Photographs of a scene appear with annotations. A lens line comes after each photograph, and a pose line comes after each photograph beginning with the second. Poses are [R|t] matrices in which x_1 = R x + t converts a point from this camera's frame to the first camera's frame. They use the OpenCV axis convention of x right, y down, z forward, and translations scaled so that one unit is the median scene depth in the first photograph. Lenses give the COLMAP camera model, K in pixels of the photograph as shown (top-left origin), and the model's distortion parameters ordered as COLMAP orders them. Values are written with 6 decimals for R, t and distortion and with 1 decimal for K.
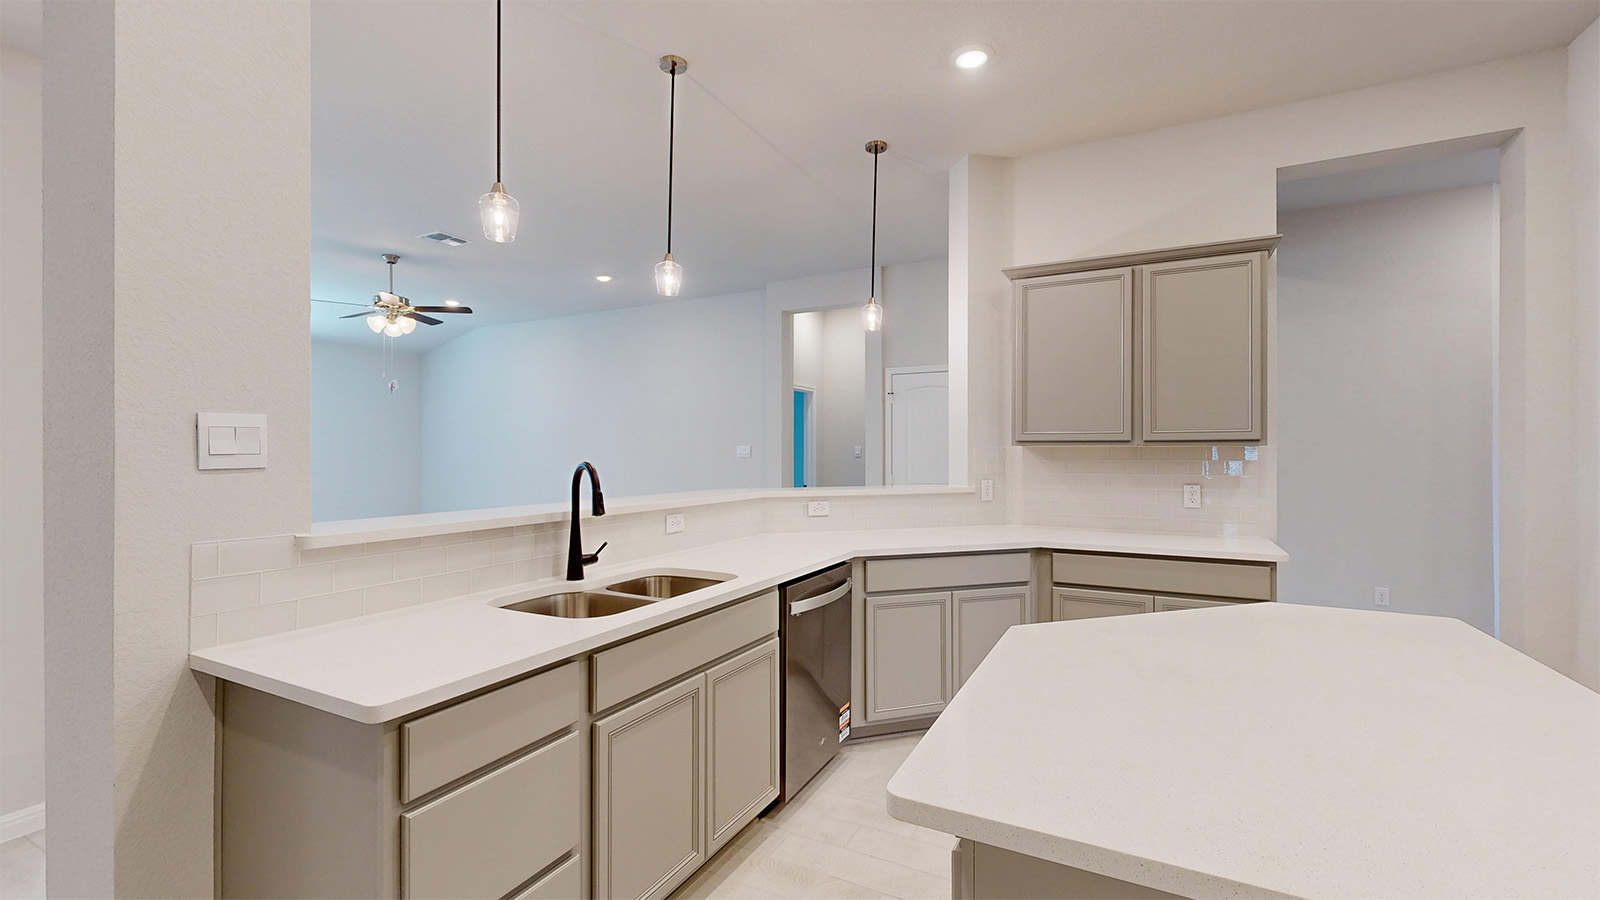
lens RADIAL K [[652.1, 0, 835.5], [0, 652.1, 439.7], [0, 0, 1]] dist [0.001149, -0.000043]
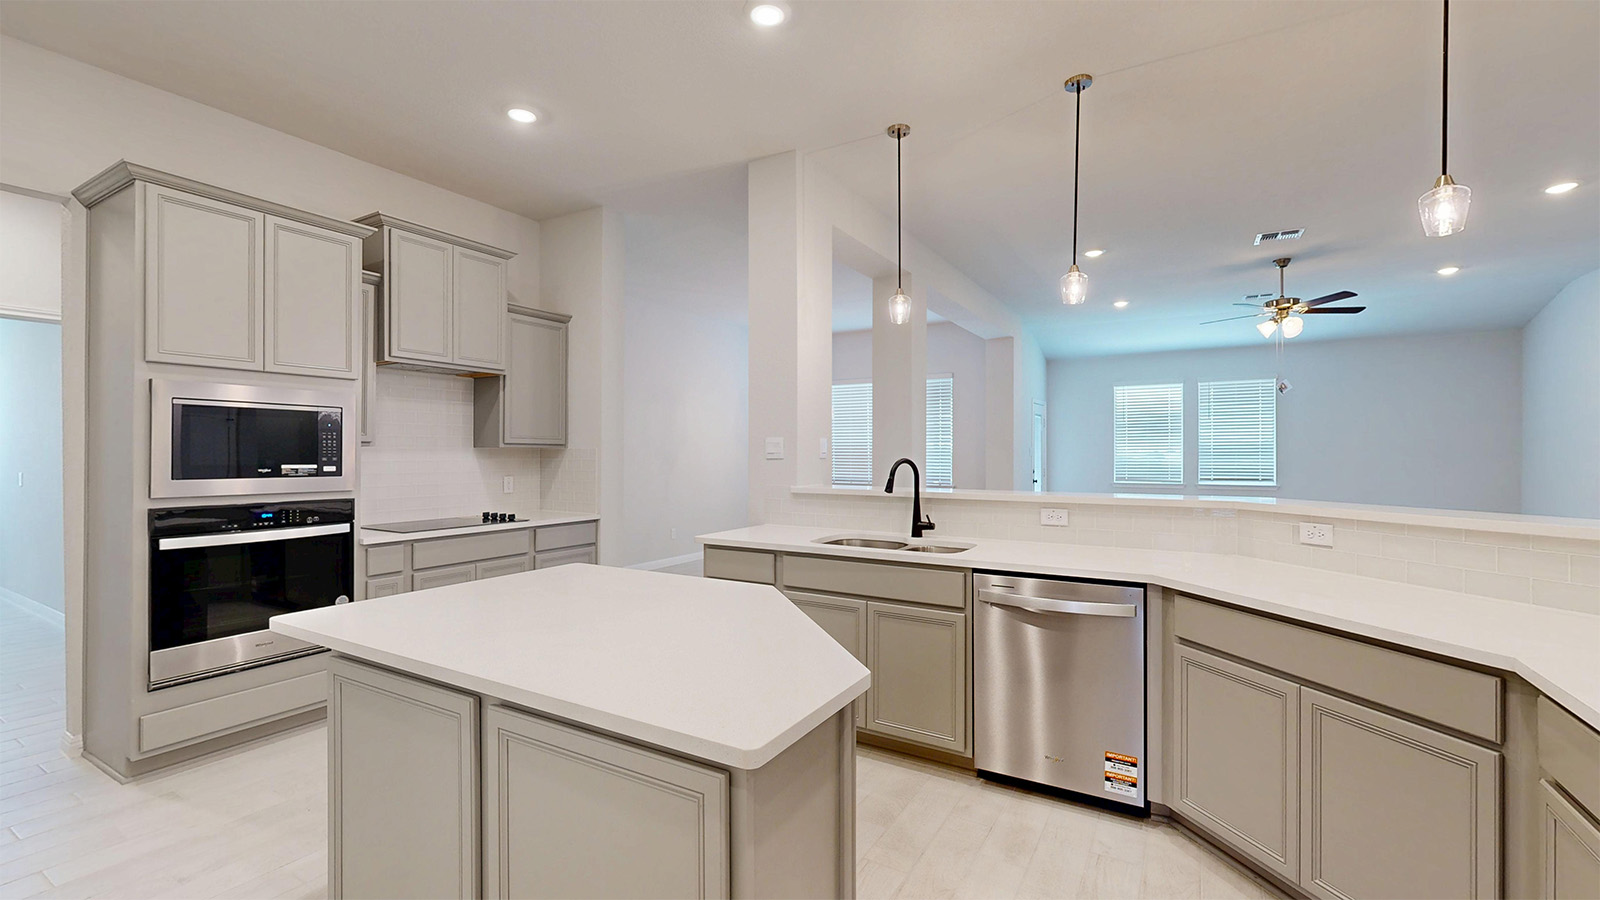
lens RADIAL K [[639.2, 0, 767.8], [0, 639.2, 453.9], [0, 0, 1]] dist [0.005888, -0.000033]
pose [[-0.076753, 0.001904, -0.997048, 0.746407], [0.021079, 0.999778, 0.000287, 0.010745], [0.996827, -0.020995, -0.076776, 0.527738]]
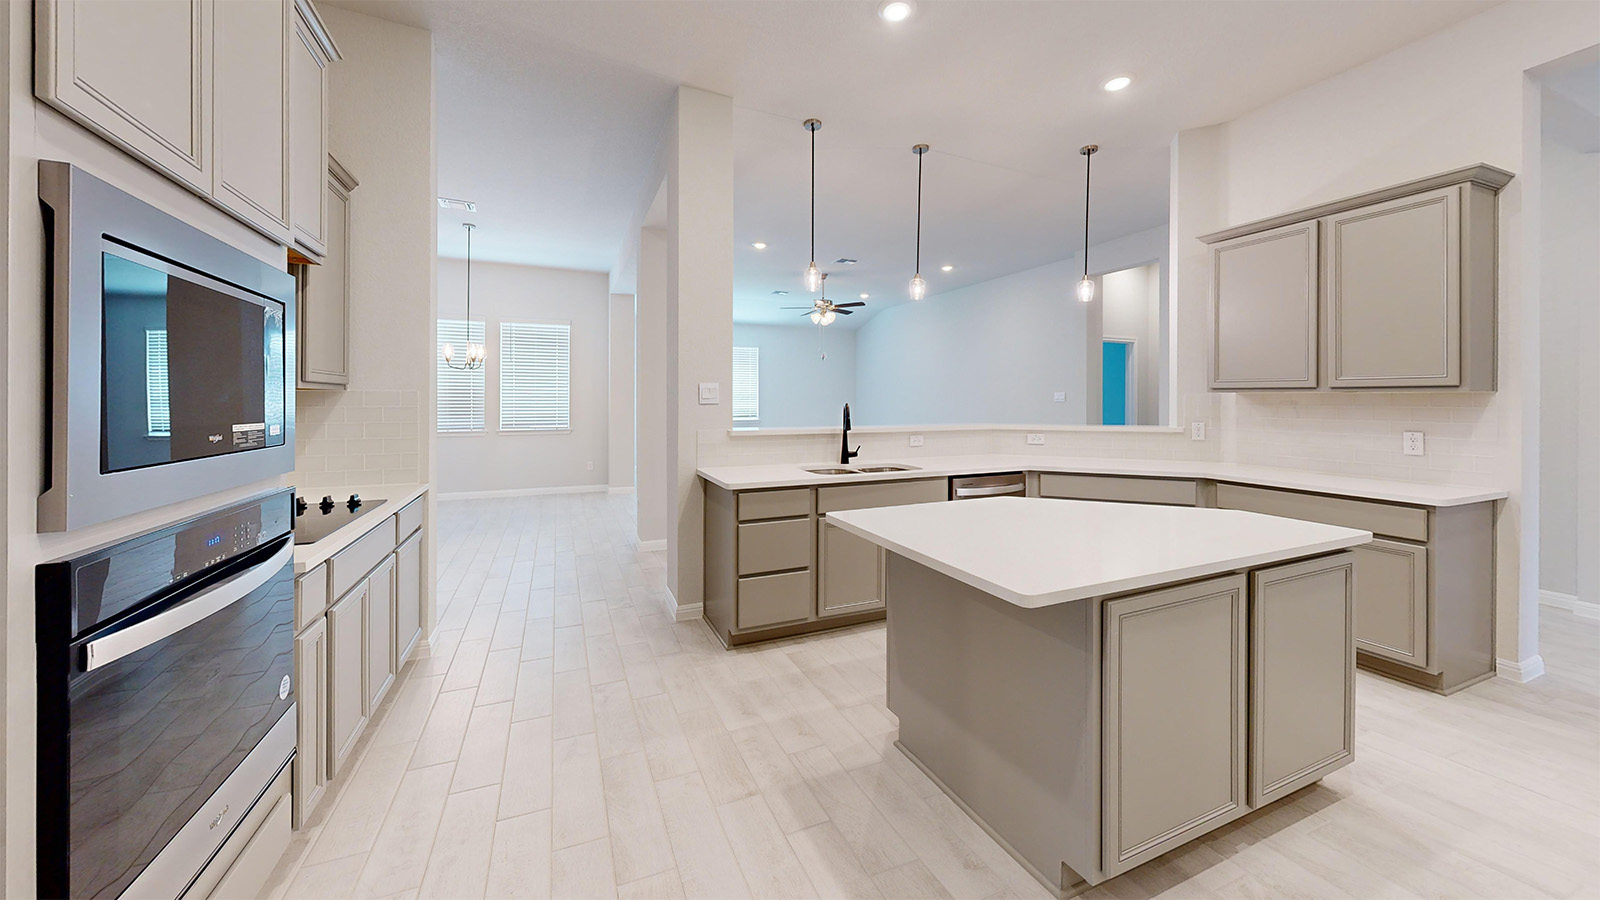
lens RADIAL K [[573.3, 0, 810.6], [0, 573.3, 452.7], [0, 0, 1]] dist [-0.000267, -0.000032]
pose [[0.769587, 0.061826, -0.635542, 0.414177], [0.011656, 0.993776, 0.110790, -0.005461], [0.638435, -0.092670, 0.764076, -0.251602]]
